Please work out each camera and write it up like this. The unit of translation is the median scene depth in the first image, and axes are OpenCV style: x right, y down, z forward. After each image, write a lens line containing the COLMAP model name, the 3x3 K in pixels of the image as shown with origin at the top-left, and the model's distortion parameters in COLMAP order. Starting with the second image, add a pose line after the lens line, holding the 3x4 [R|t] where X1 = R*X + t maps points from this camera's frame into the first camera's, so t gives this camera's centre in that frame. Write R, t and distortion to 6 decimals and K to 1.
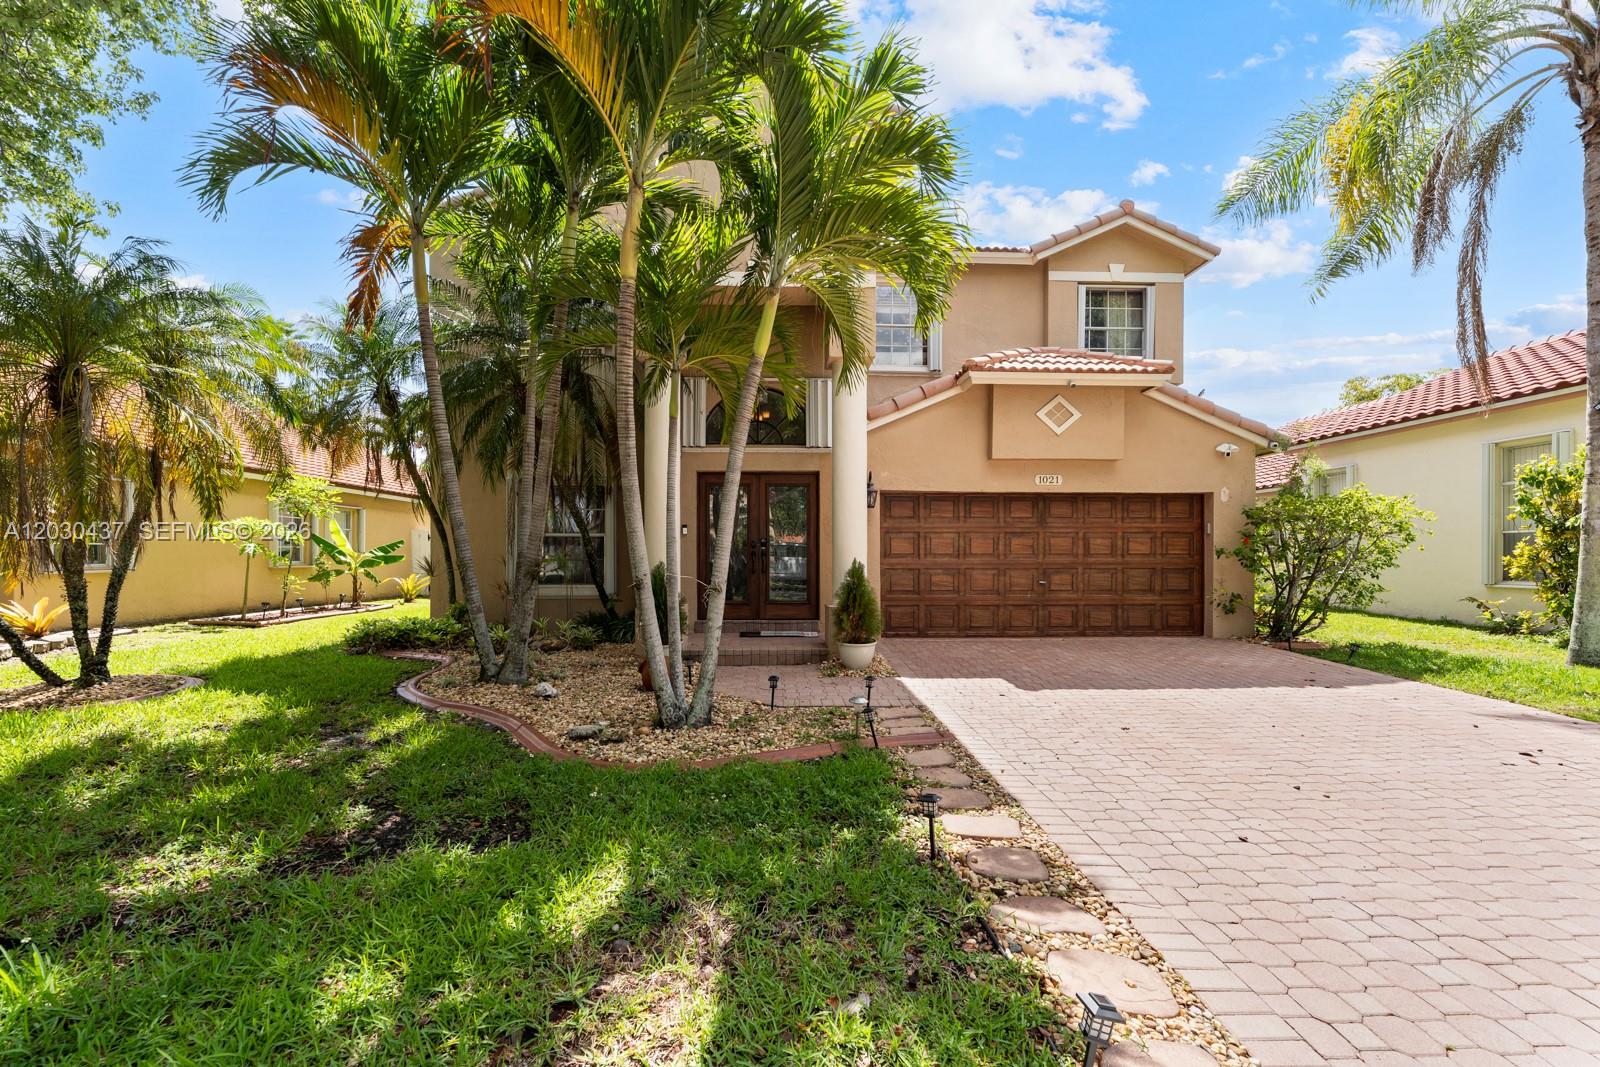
lens RADIAL K [[648.1, 0, 800.0], [0, 648.1, 557.0], [0, 0, 1]] dist [-0.000565, -0.000068]
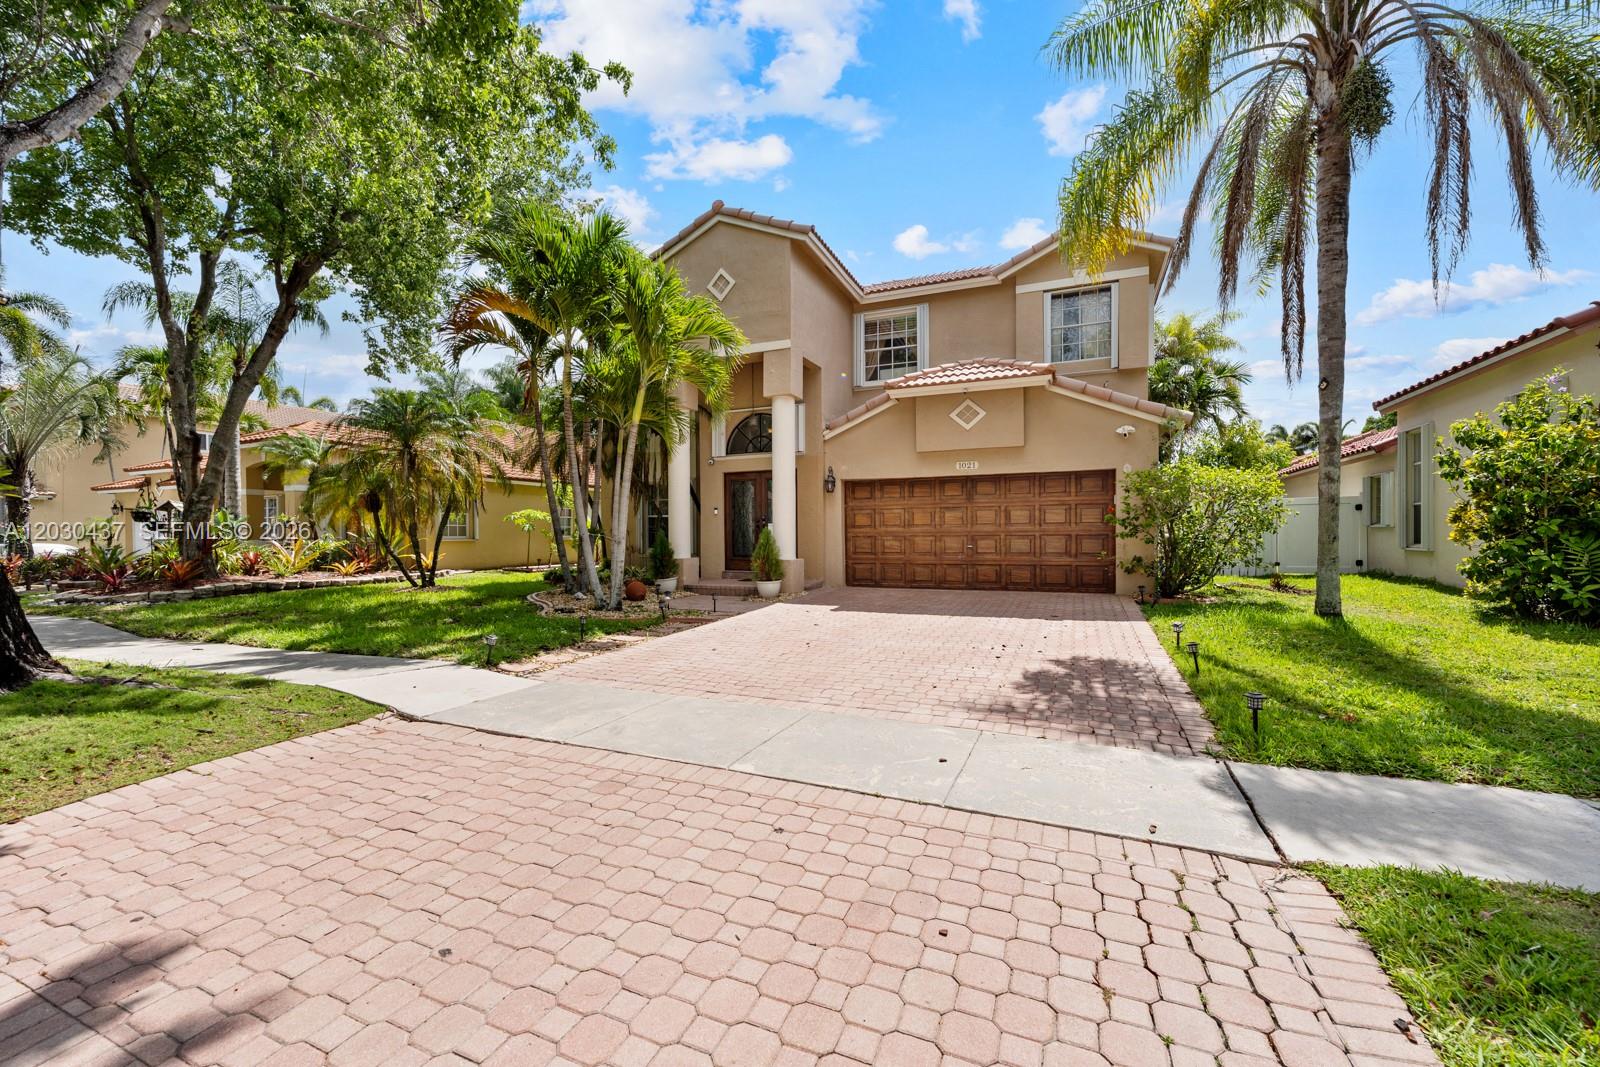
lens RADIAL K [[647.6, 0, 795.3], [0, 647.6, 542.5], [0, 0, 1]] dist [0.001172, -0.000427]
pose [[0.906627, -0.002057, -0.421928, 0.599791], [0.005128, 0.999968, 0.006144, 0.022016], [0.421902, -0.007734, 0.906608, -0.289792]]
